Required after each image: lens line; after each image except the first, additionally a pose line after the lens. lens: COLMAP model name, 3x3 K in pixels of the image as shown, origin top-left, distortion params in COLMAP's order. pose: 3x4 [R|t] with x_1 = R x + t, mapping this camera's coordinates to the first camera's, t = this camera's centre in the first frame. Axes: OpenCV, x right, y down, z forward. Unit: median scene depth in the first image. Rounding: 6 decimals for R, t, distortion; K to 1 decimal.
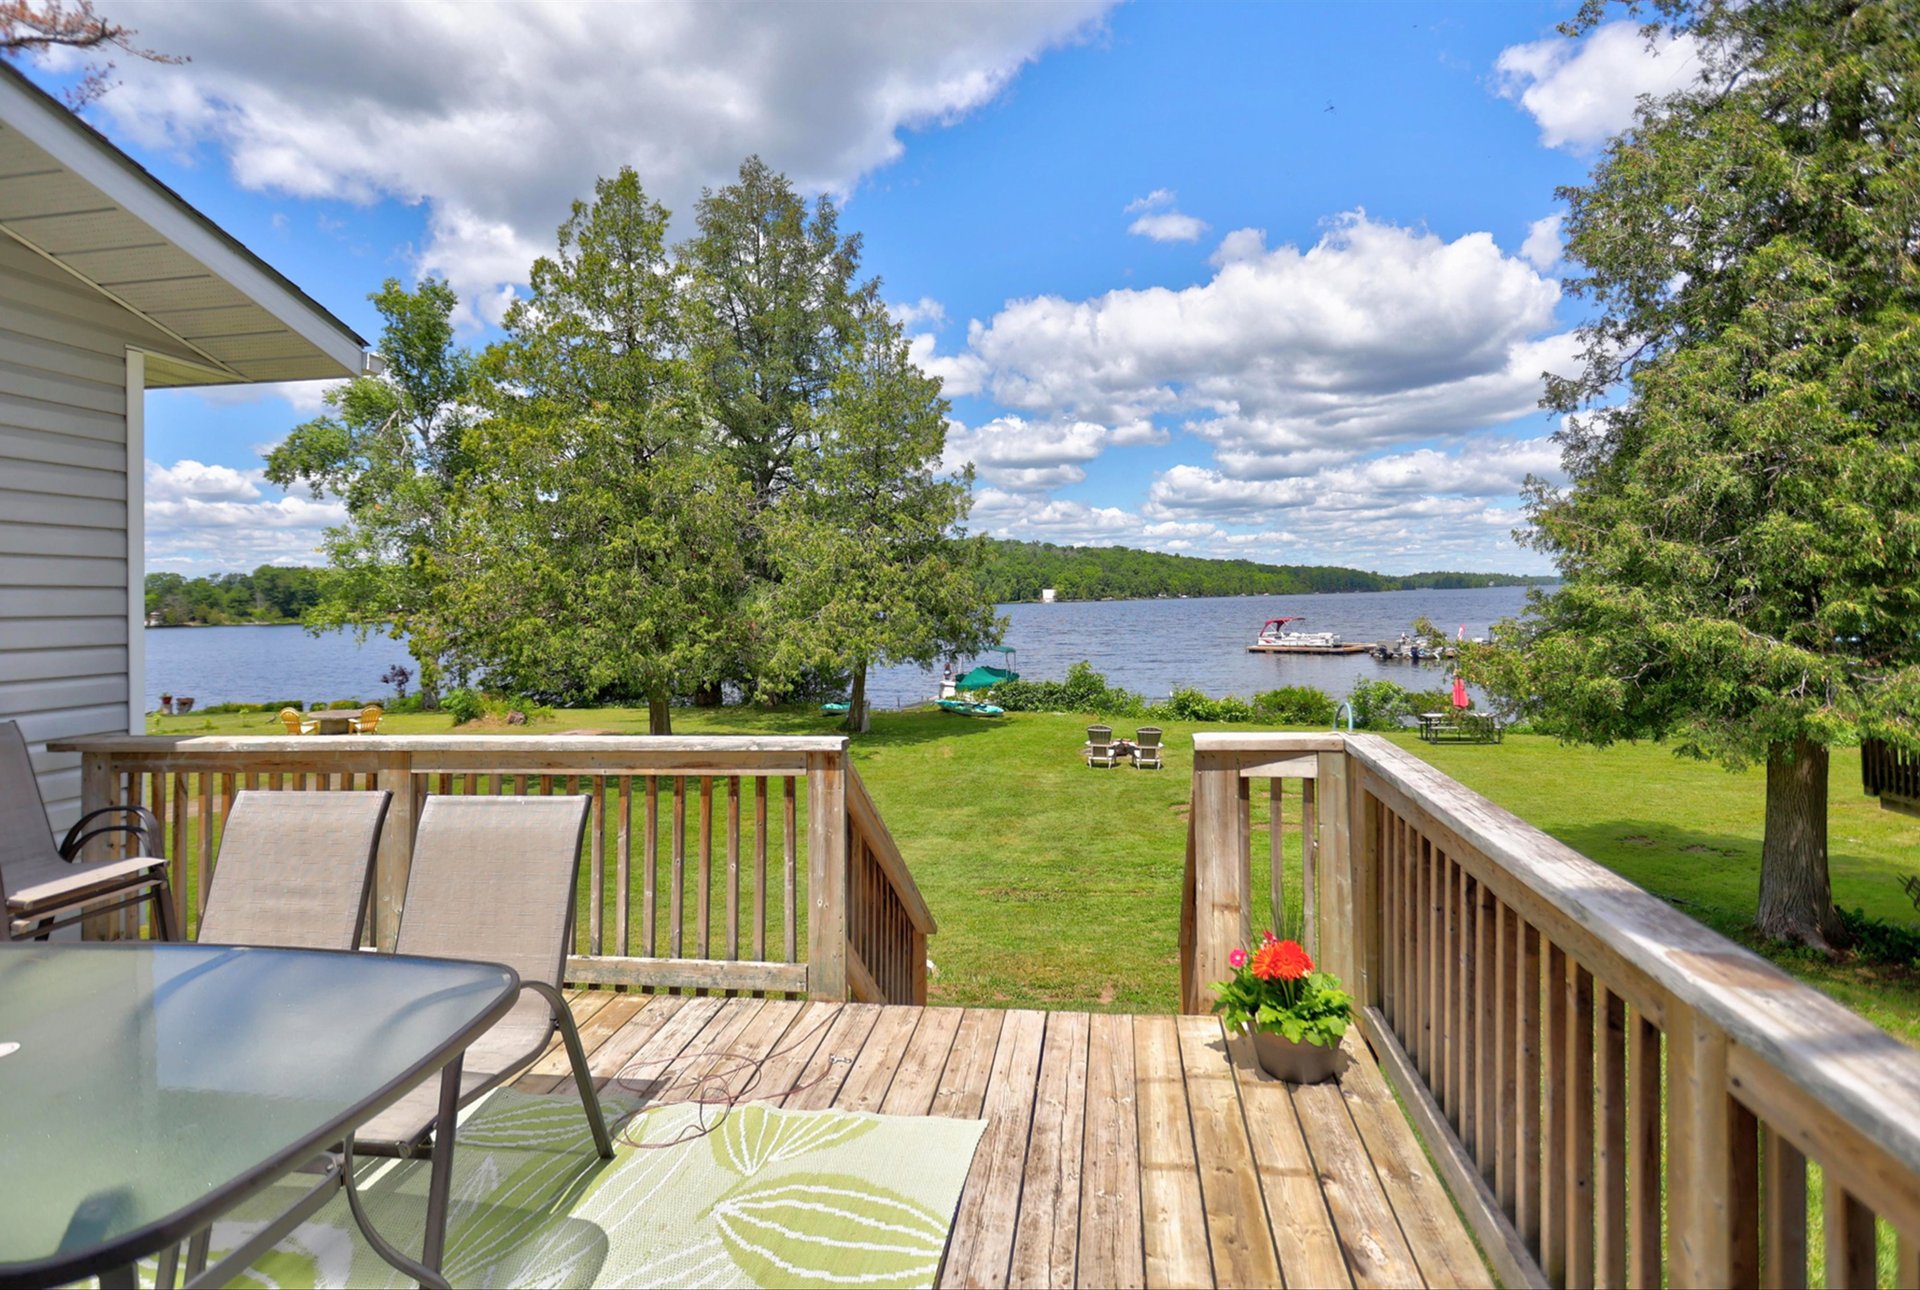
lens RADIAL K [[956.1, 0, 960.0], [0, 956.1, 645.0], [0, 0, 1]] dist [0.001198, 0.000393]
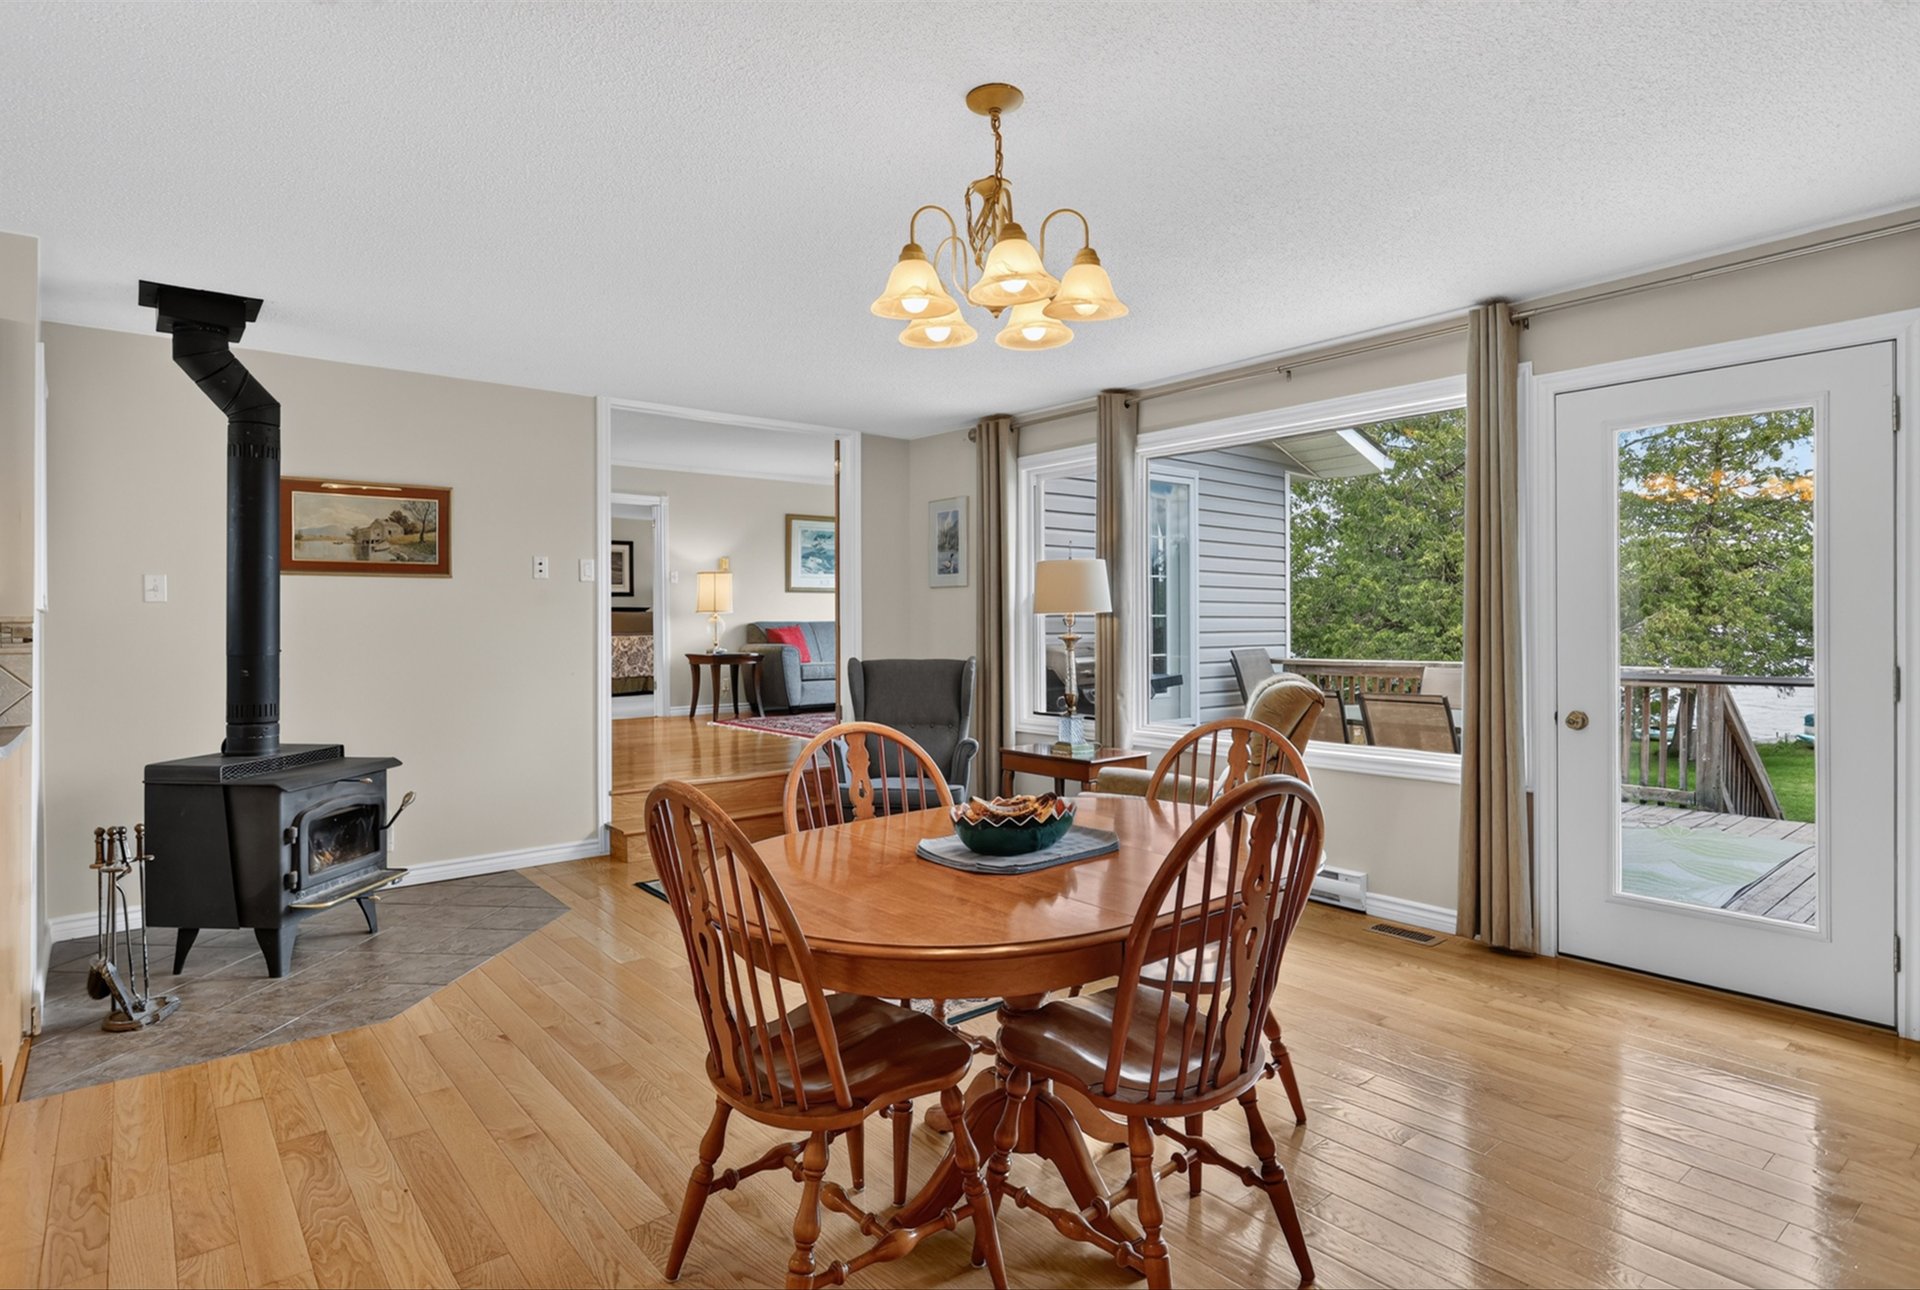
lens RADIAL K [[1018.1, 0, 957.1], [0, 1018.1, 631.4], [0, 0, 1]] dist [-0.000750, 0.001113]
pose [[0.752616, 0.020486, -0.658141, 0.006987], [-0.040980, 0.999036, -0.015766, 0.015437], [0.657184, 0.038837, 0.752729, -0.180938]]
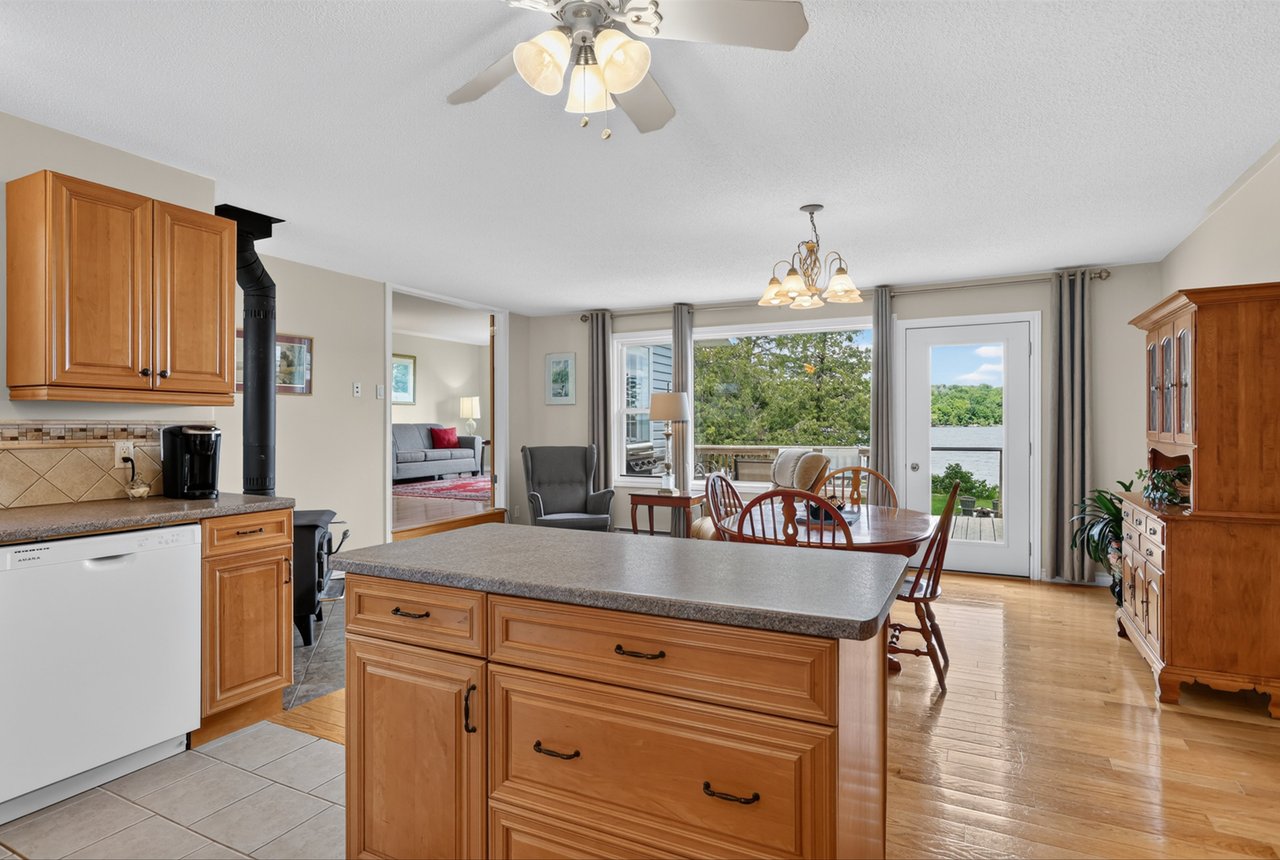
lens RADIAL K [[678.8, 0, 638.1], [0, 678.8, 420.9], [0, 0, 1]] dist [-0.000750, 0.001113]
pose [[0.953220, 0.014760, -0.301917, -0.041824], [-0.029701, 0.998547, -0.044959, 0.019815], [0.300814, 0.051823, 0.952274, -0.260619]]
